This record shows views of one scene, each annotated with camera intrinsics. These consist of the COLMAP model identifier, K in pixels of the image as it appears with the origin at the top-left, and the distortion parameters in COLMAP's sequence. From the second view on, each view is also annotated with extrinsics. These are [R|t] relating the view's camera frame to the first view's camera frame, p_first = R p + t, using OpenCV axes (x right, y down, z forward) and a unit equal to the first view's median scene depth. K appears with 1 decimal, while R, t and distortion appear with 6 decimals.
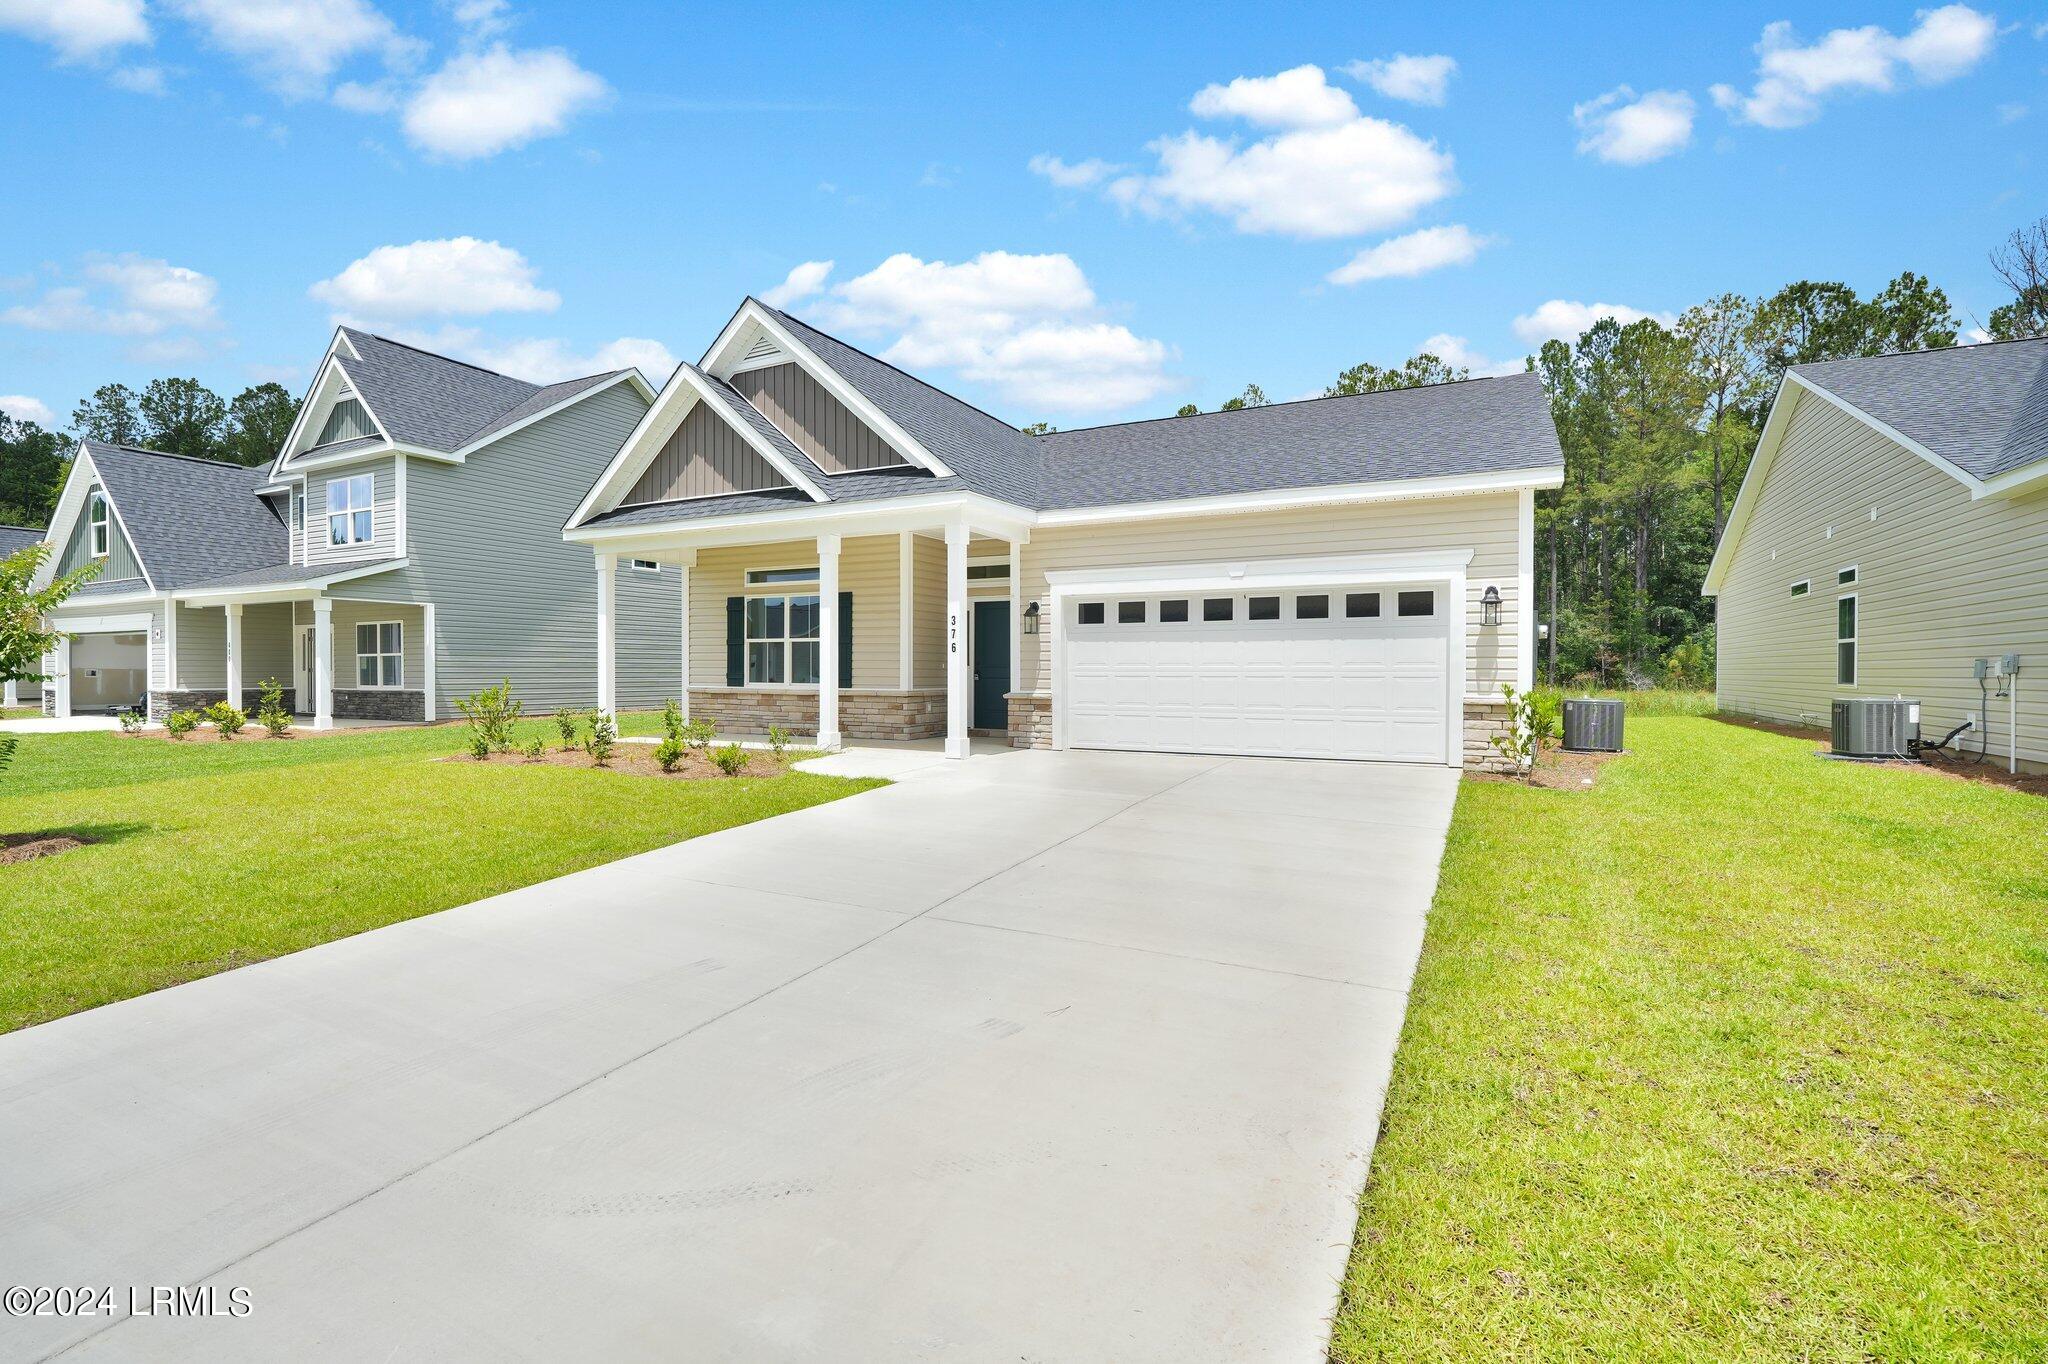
lens RADIAL K [[932.2, 0, 1014.8], [0, 932.2, 682.8], [0, 0, 1]] dist [-0.010725, 0.001434]
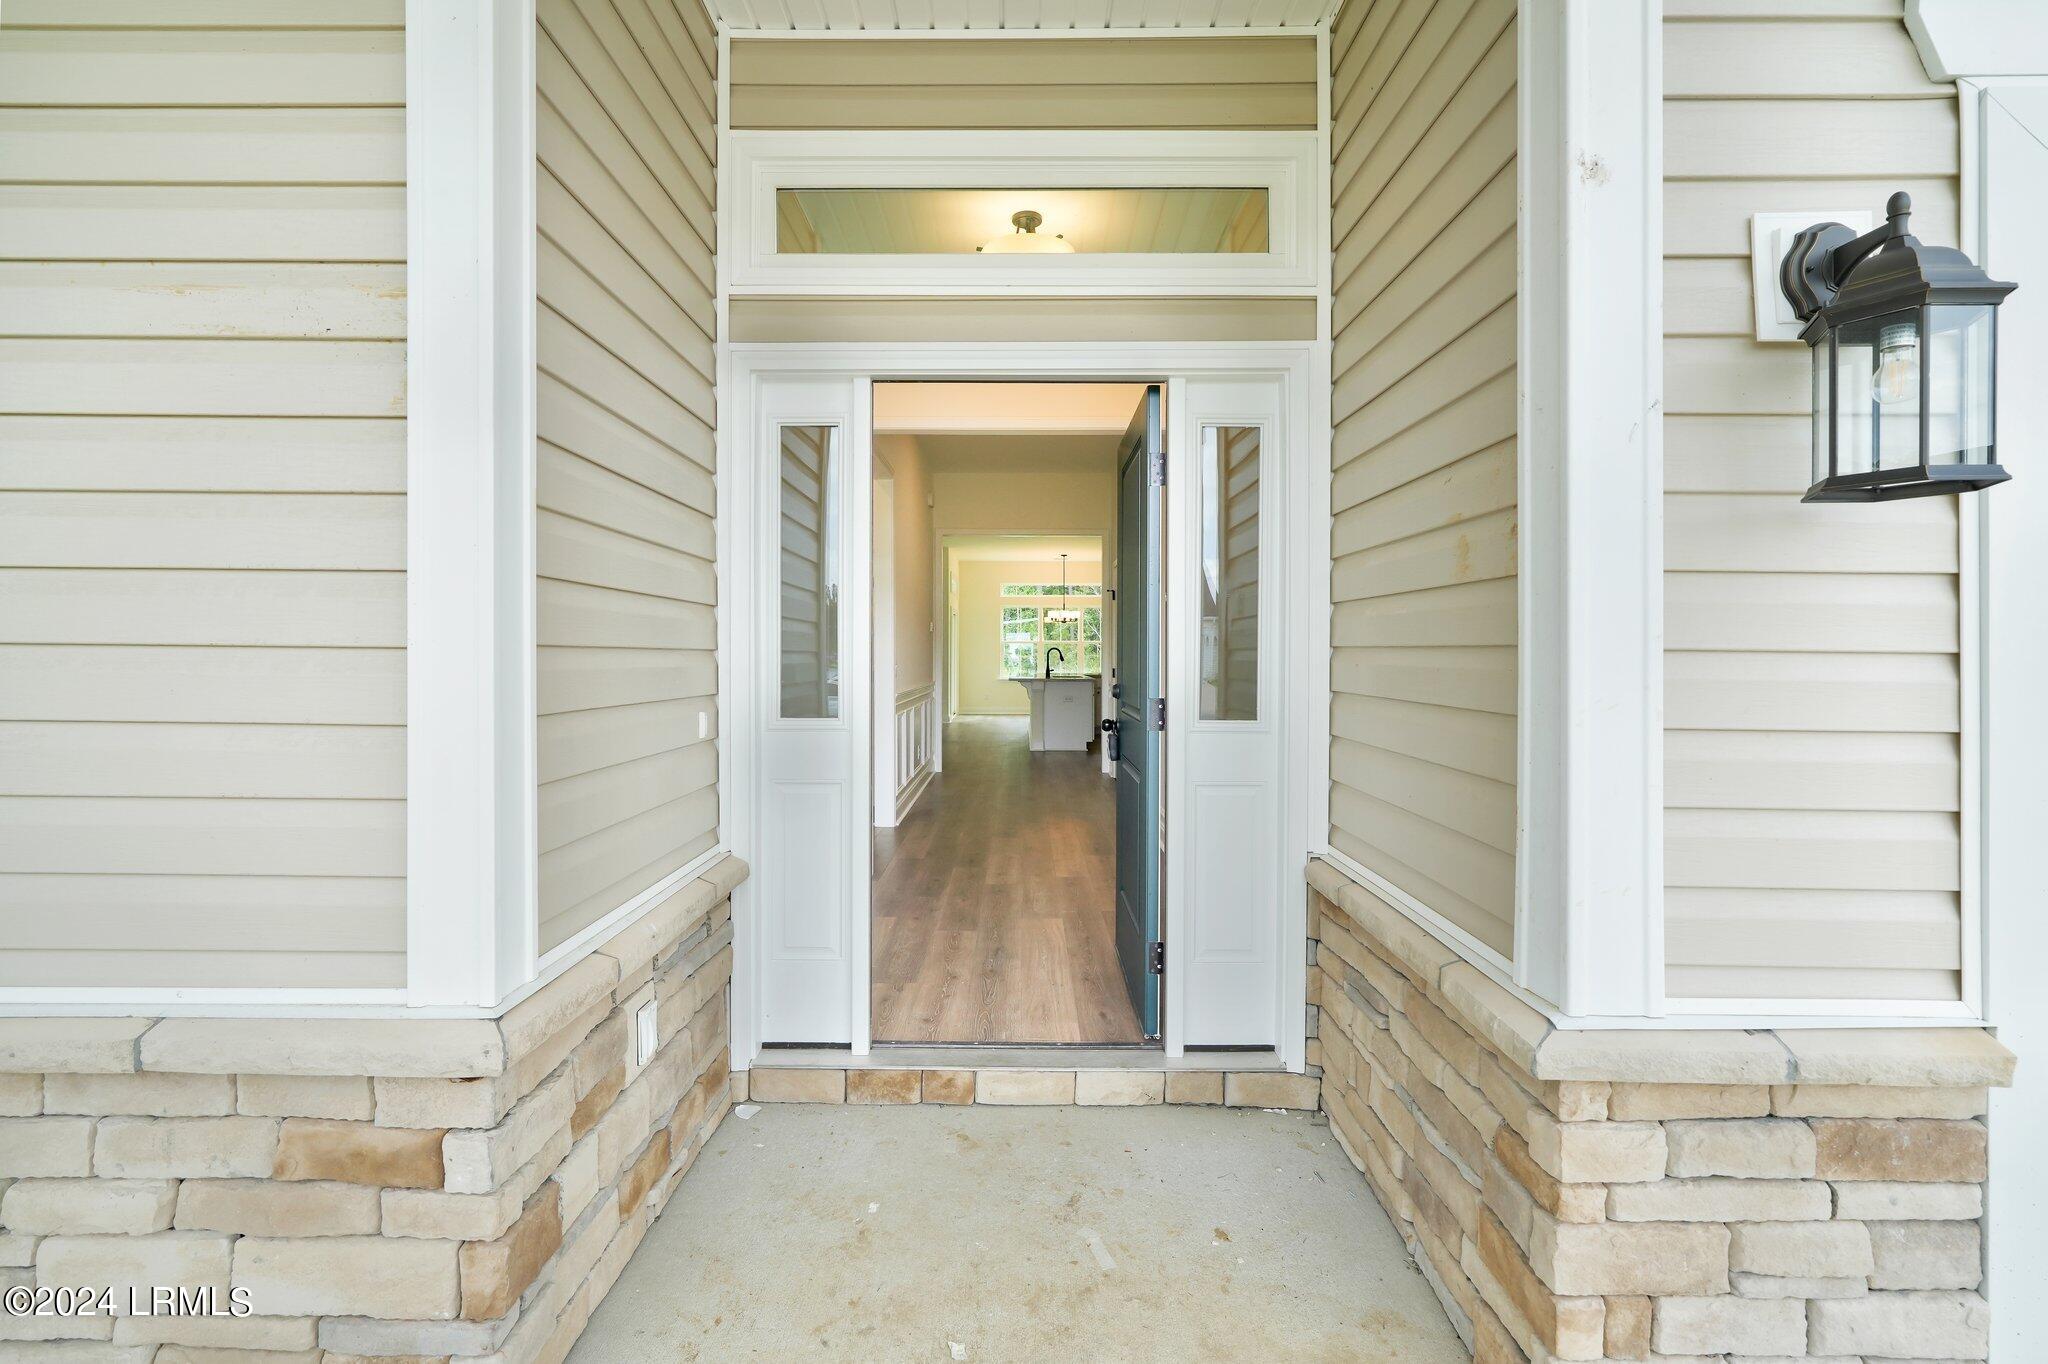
lens RADIAL K [[936.7, 0, 1018.9], [0, 936.7, 656.5], [0, 0, 1]] dist [-0.006393, 0.000475]
pose [[0.889056, -0.000471, 0.457798, -0.109897], [0.004931, 0.999951, -0.008548, -0.030882], [-0.457772, 0.009857, 0.889015, 0.872612]]
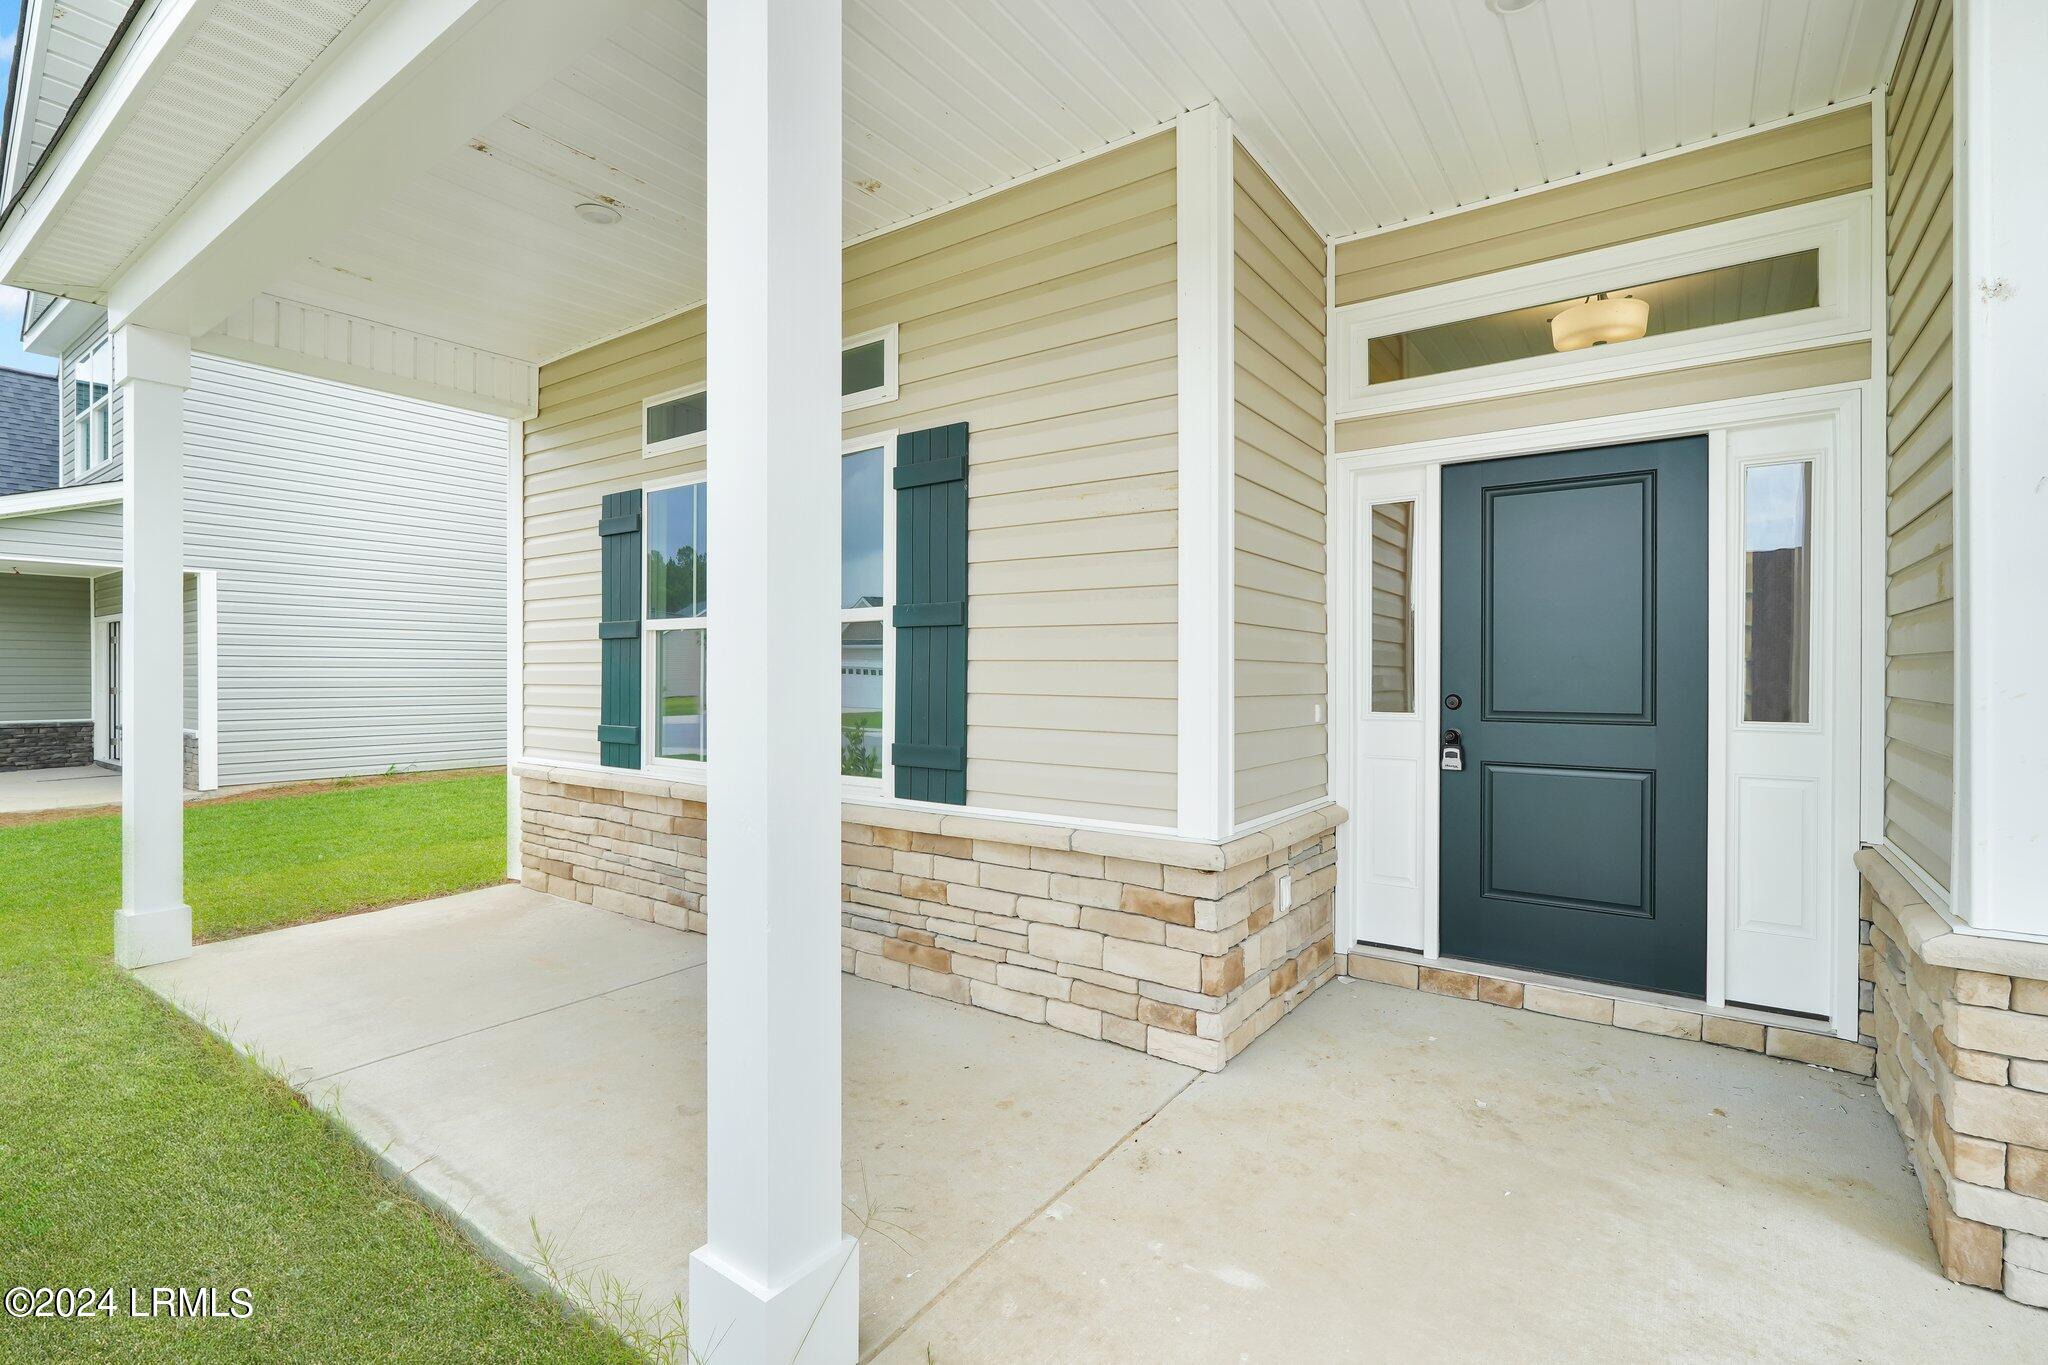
lens RADIAL K [[932.2, 0, 1014.8], [0, 932.2, 683.3], [0, 0, 1]] dist [-0.010725, 0.001434]
pose [[0.988963, 0.000644, -0.148161, -0.128851], [-0.001371, 0.999988, -0.004804, -0.026759], [0.148156, 0.004954, 0.988952, 0.777783]]
